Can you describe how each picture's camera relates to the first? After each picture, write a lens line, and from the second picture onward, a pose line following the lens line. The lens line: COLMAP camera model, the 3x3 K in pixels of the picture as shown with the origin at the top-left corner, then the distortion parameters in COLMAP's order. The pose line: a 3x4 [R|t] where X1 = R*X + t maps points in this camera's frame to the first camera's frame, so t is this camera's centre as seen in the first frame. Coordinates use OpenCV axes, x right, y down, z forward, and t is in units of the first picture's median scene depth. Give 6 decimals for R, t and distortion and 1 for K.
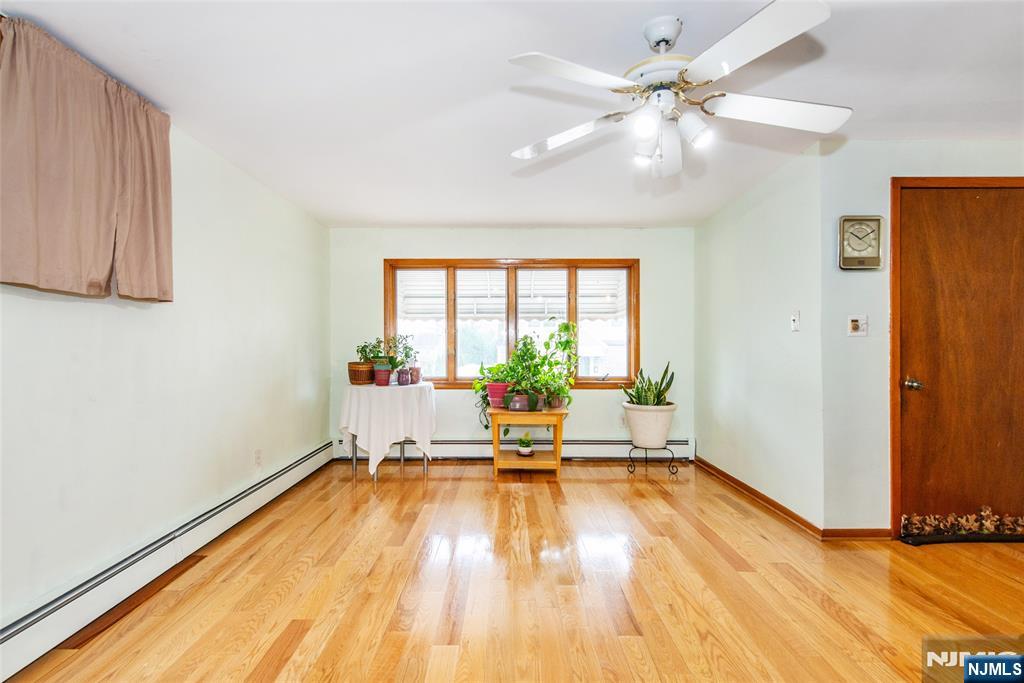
lens RADIAL K [[514.8, 0, 511.4], [0, 514.8, 344.8], [0, 0, 1]] dist [0.015124, -0.000636]
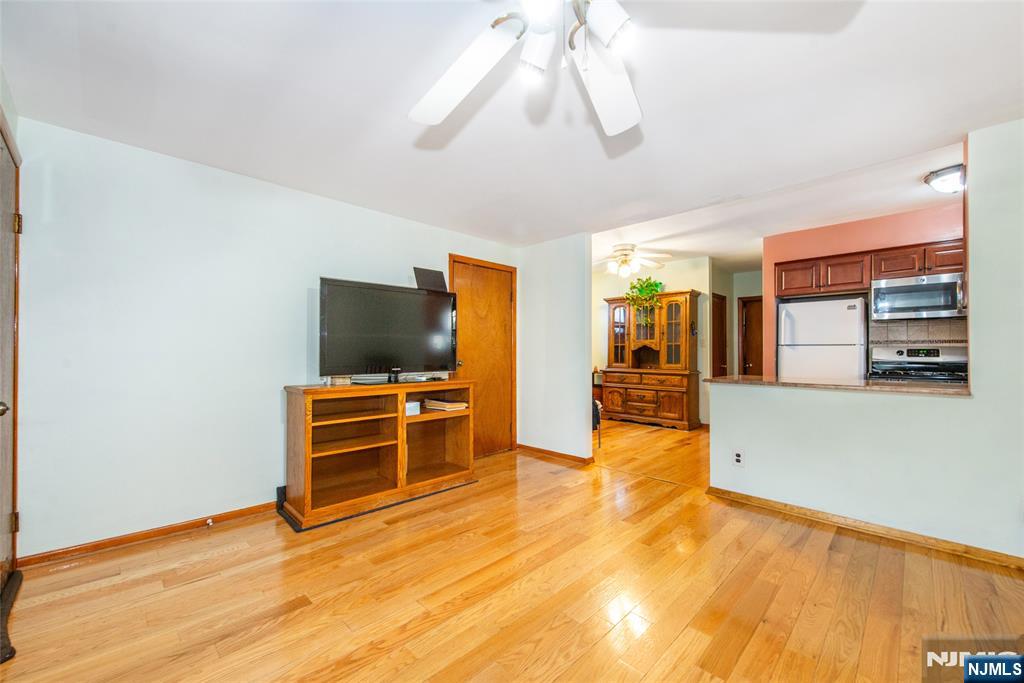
lens RADIAL K [[397.3, 0, 499.1], [0, 397.3, 347.1], [0, 0, 1]] dist [0.009222, -0.000011]
pose [[-0.686183, 0.008770, 0.727376, -0.002948], [0.001191, 0.999940, -0.010933, 0.004678], [-0.727428, -0.006635, -0.686152, 0.558992]]
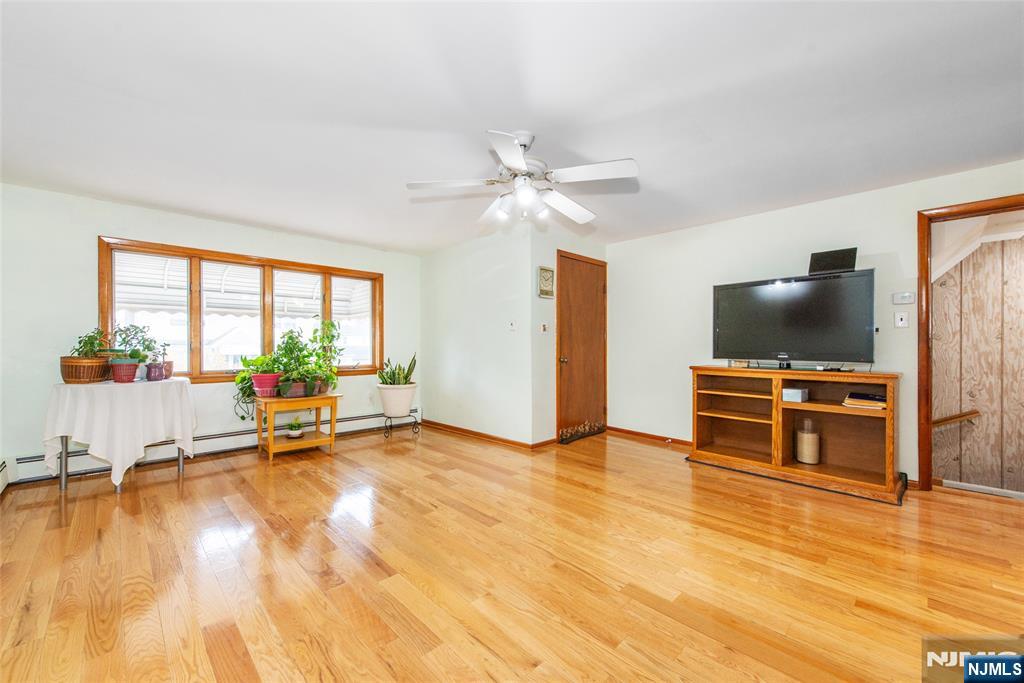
lens RADIAL K [[399.1, 0, 512.4], [0, 399.1, 347.1], [0, 0, 1]] dist [0.006759, 0.000054]
pose [[0.720256, -0.000904, 0.693707, -0.238998], [-0.001677, 0.999994, 0.003044, 0.015806], [-0.693706, -0.003356, 0.720250, 0.052527]]
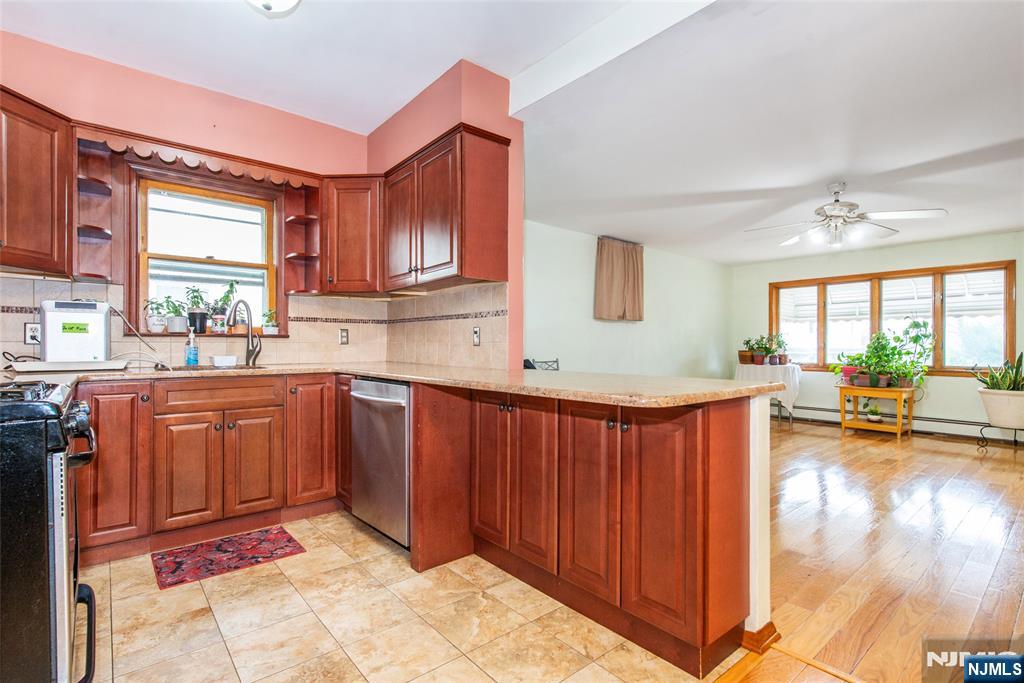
lens RADIAL K [[482.1, 0, 506.2], [0, 482.1, 348.1], [0, 0, 1]] dist [-0.000333, -0.000343]
pose [[0.633807, 0.005406, -0.773472, 0.393886], [-0.004457, 0.999985, 0.003337, 0.024650], [0.773478, 0.001333, 0.633821, -0.535053]]
